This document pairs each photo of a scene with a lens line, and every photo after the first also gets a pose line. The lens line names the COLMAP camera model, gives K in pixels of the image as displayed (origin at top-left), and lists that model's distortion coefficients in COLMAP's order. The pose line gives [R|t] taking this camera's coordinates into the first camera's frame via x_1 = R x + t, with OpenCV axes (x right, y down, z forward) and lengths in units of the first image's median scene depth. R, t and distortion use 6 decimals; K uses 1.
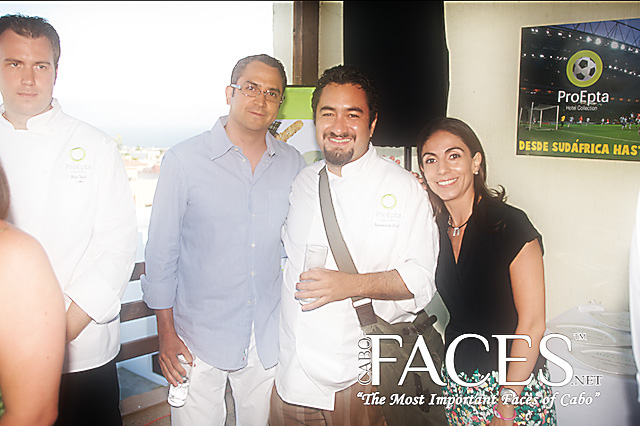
lens RADIAL K [[709.9, 0, 321.3], [0, 709.9, 216.1], [0, 0, 1]] dist [0.013282, 0.000000]
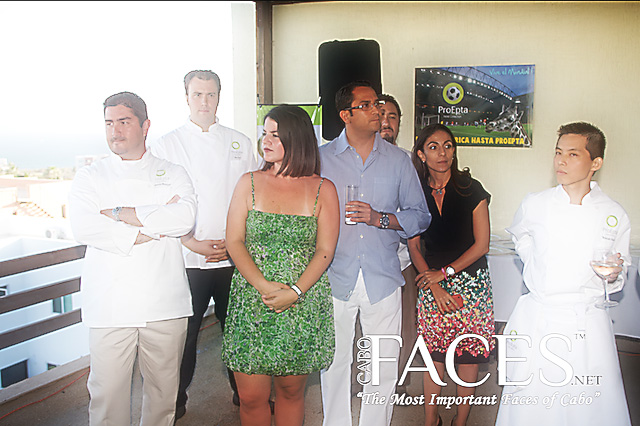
lens RADIAL K [[709.9, 0, 318.5], [0, 709.9, 209.2], [0, 0, 1]] dist [0.013282, 0.000000]
pose [[0.859043, -0.110357, 0.499867, -0.790825], [0.087863, 0.993781, 0.068403, -0.076730], [-0.504307, -0.014842, 0.863397, -0.312478]]
